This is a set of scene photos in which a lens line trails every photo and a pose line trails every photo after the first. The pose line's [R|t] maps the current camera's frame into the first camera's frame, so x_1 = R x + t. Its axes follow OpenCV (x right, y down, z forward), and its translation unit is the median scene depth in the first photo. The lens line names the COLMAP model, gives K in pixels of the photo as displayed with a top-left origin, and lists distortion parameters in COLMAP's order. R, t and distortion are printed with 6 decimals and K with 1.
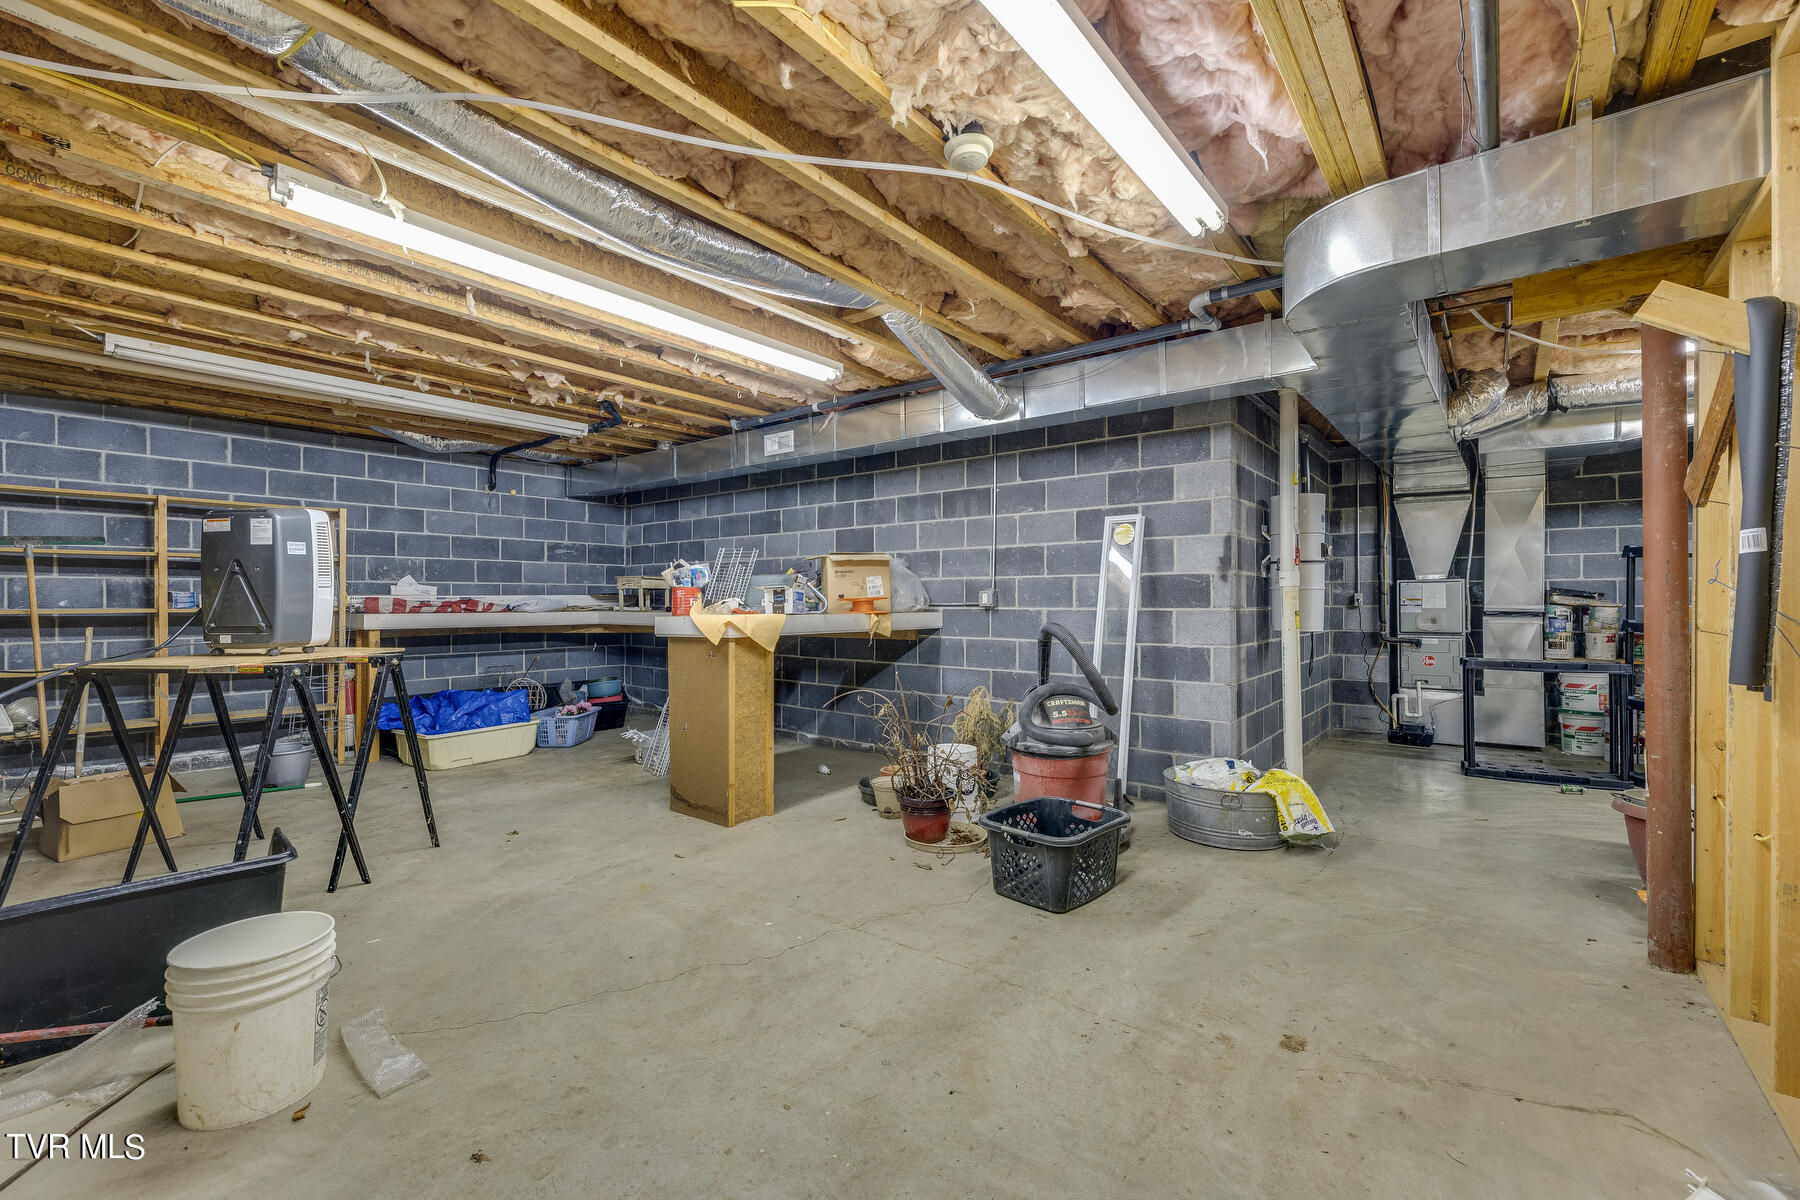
lens RADIAL K [[764.4, 0, 900.6], [0, 764.4, 589.9], [0, 0, 1]] dist [0.001345, -0.000183]
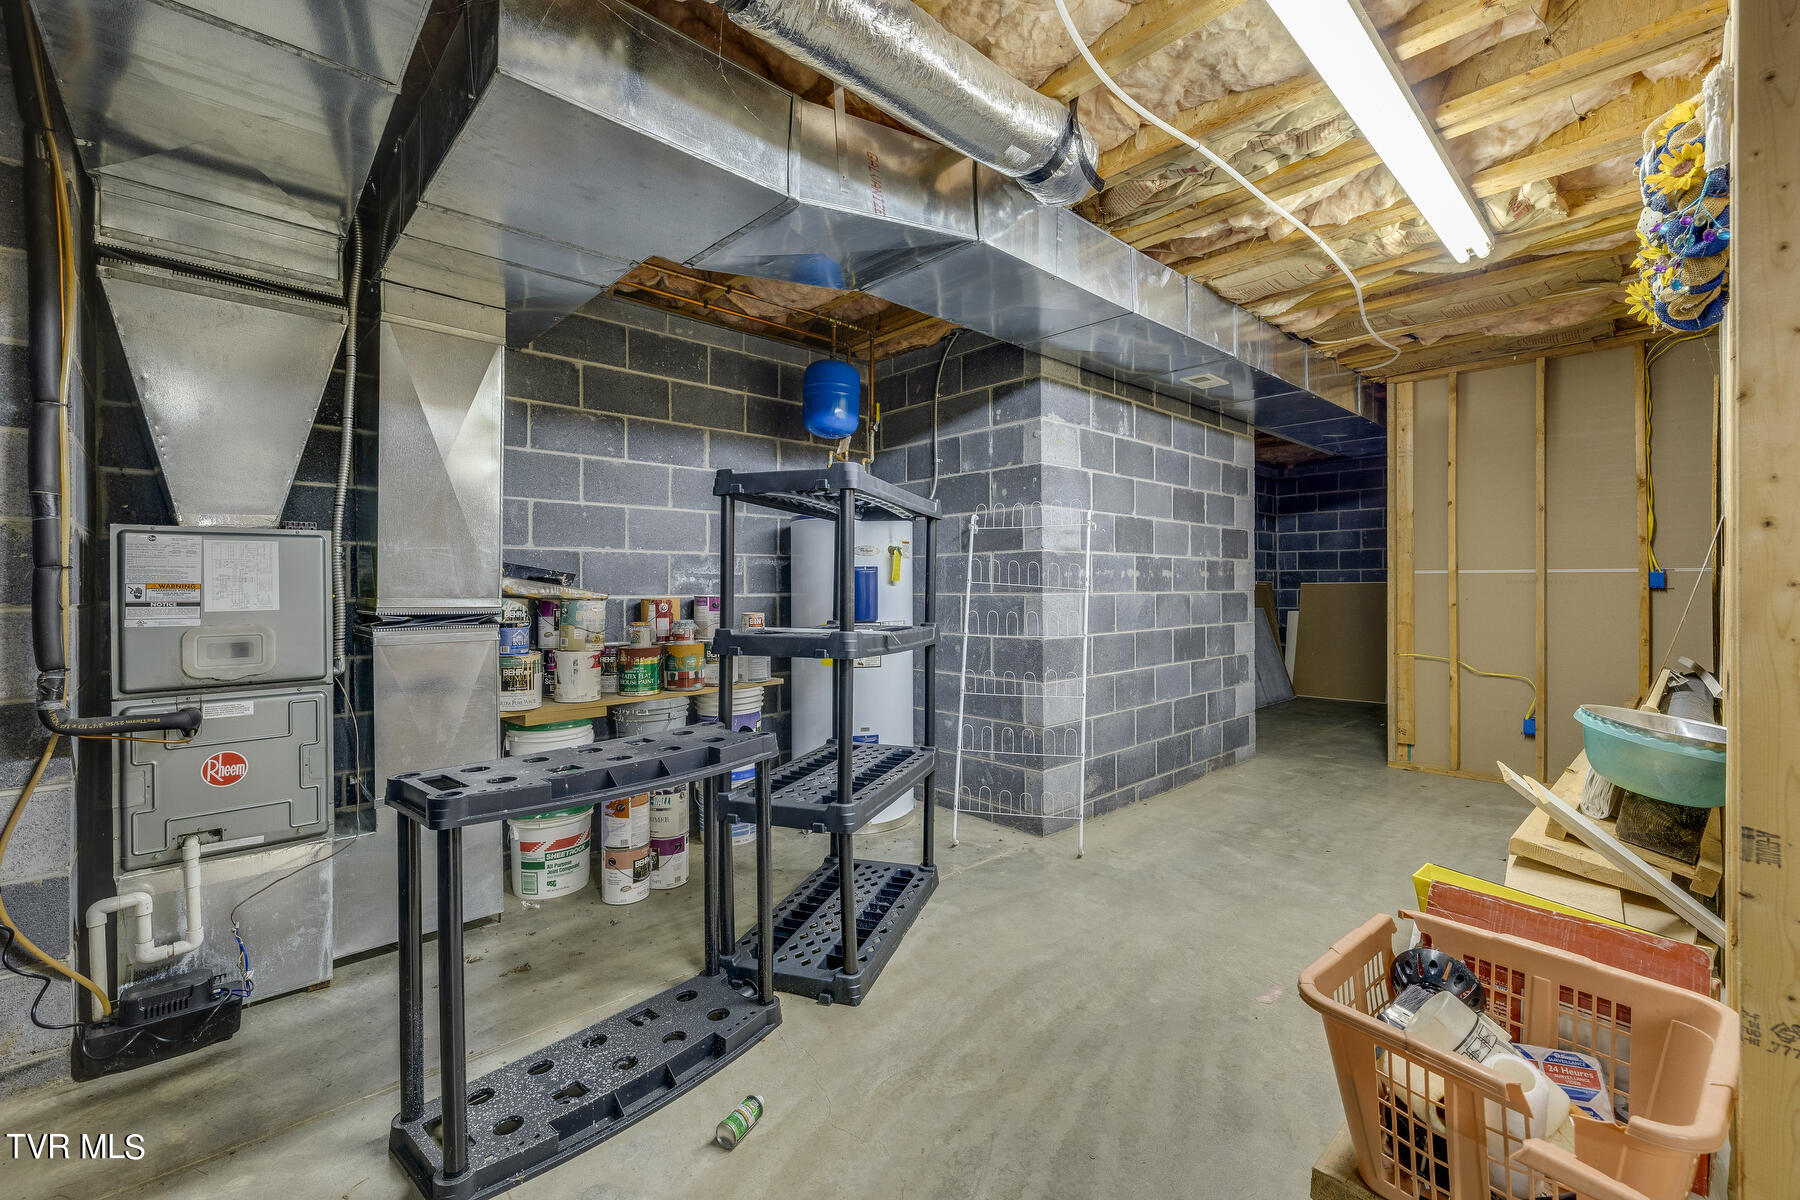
lens RADIAL K [[764.4, 0, 900.6], [0, 764.4, 589.2], [0, 0, 1]] dist [0.001345, -0.000183]
pose [[0.176765, 0.000186, 0.984253, 0.415051], [-0.002930, 0.999996, 0.000337, 0.013105], [-0.984249, -0.002944, 0.176765, 0.652073]]
